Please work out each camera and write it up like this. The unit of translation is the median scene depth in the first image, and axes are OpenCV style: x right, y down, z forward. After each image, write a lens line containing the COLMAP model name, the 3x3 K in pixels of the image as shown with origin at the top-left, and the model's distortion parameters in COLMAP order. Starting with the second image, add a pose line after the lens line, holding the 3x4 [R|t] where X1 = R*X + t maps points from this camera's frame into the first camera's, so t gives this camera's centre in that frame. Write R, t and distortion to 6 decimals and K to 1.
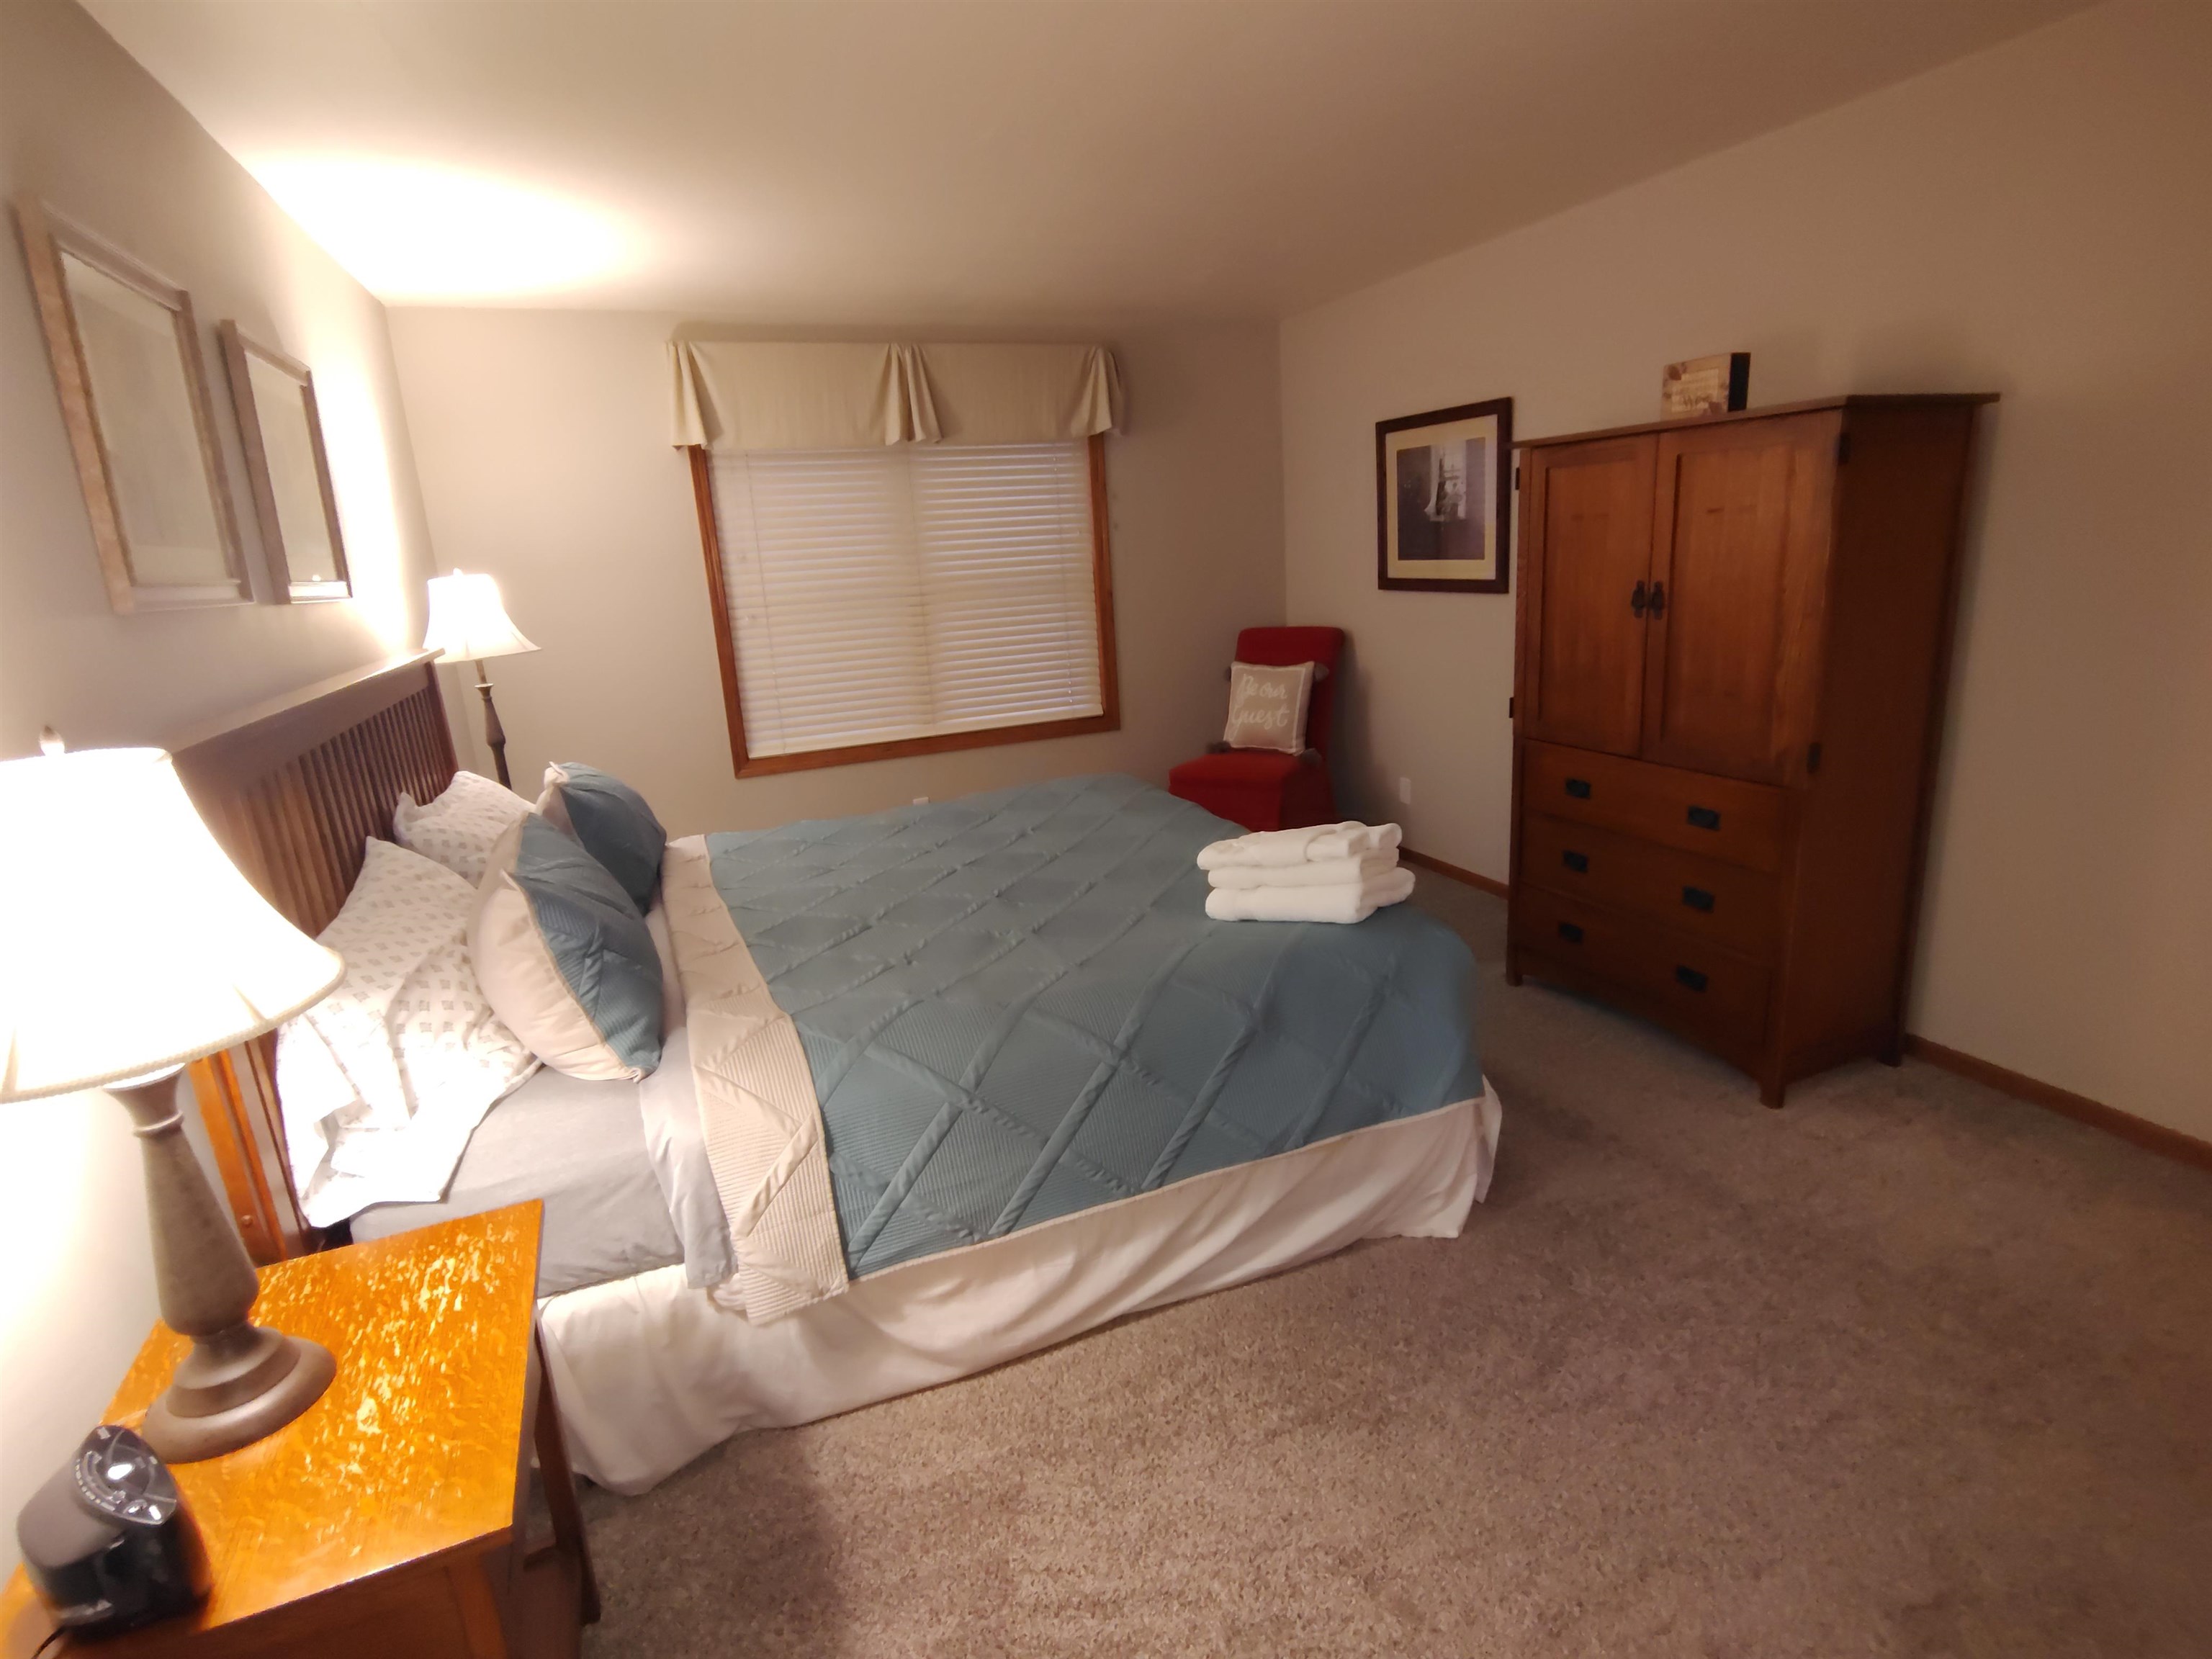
lens RADIAL K [[1115.5, 0, 1118.6], [0, 1115.5, 828.1], [0, 0, 1]] dist [-0.005782, 0.000728]
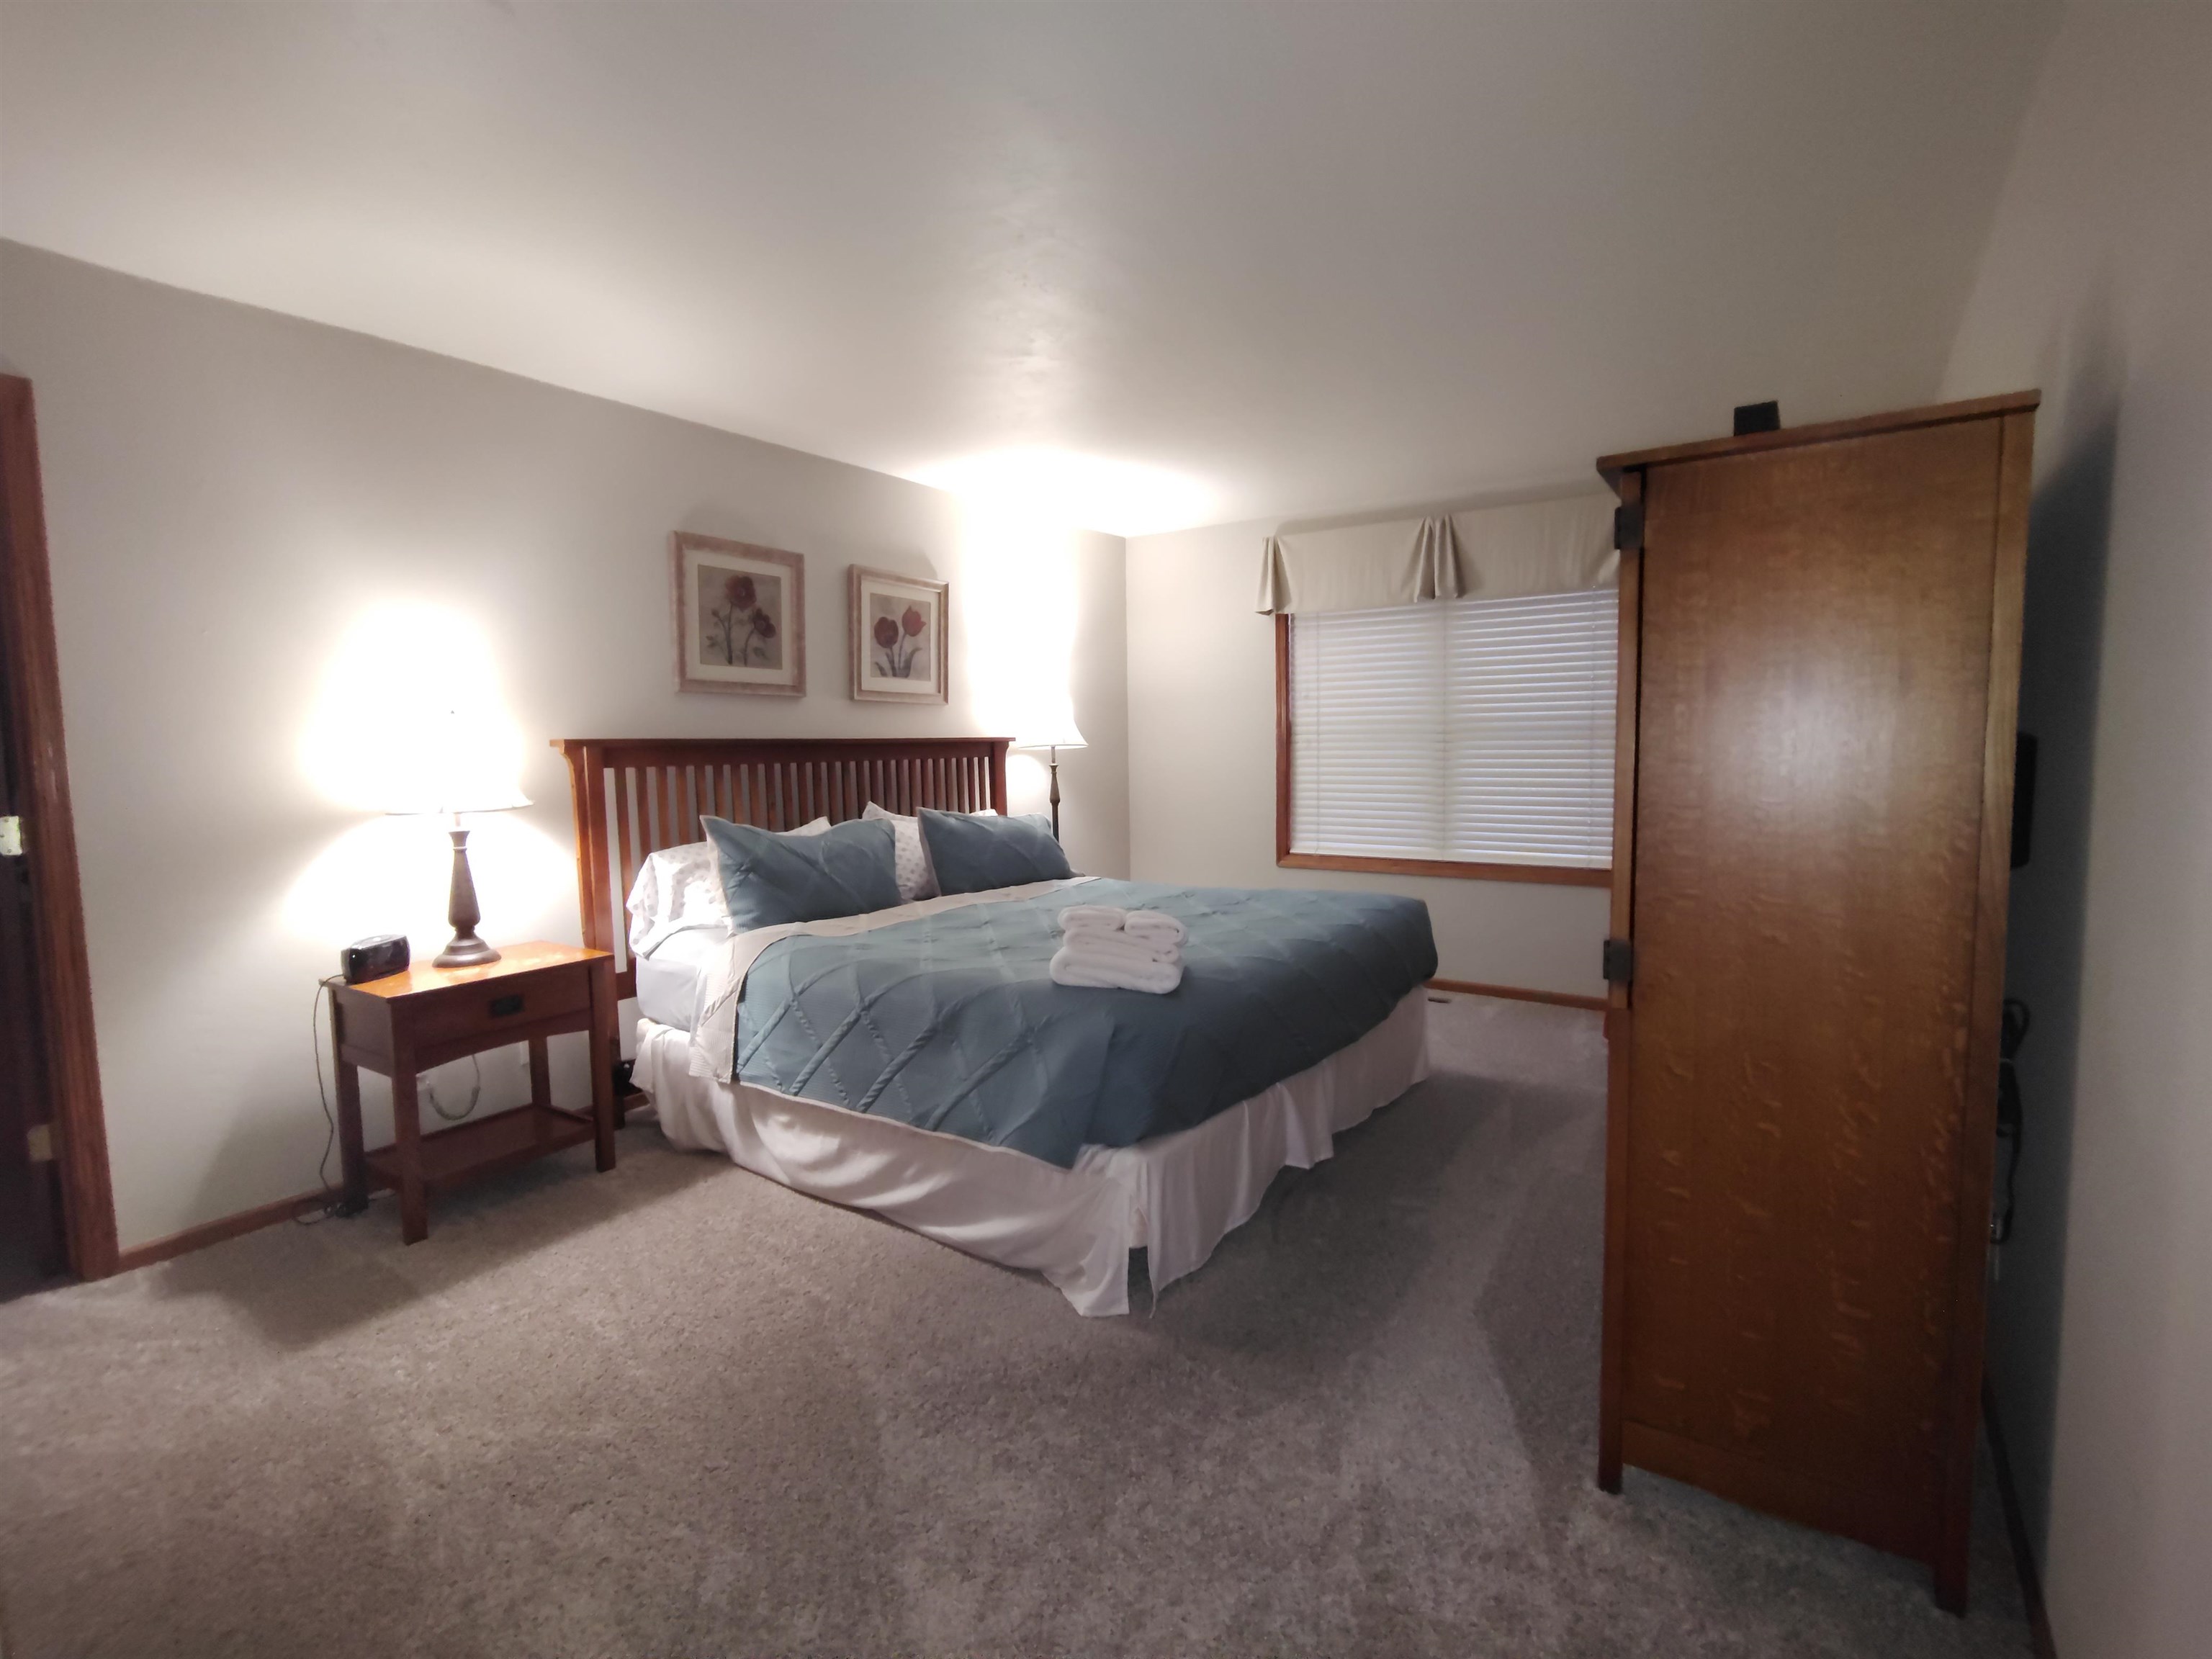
lens RADIAL K [[1034.1, 0, 1121.5], [0, 1034.1, 822.2], [0, 0, 1]] dist [-0.004283, 0.005749]
pose [[0.550874, 0.119922, -0.825928, 1.163927], [-0.229699, 0.973189, -0.011900, -0.085916], [0.802357, 0.196270, 0.563651, 0.425297]]
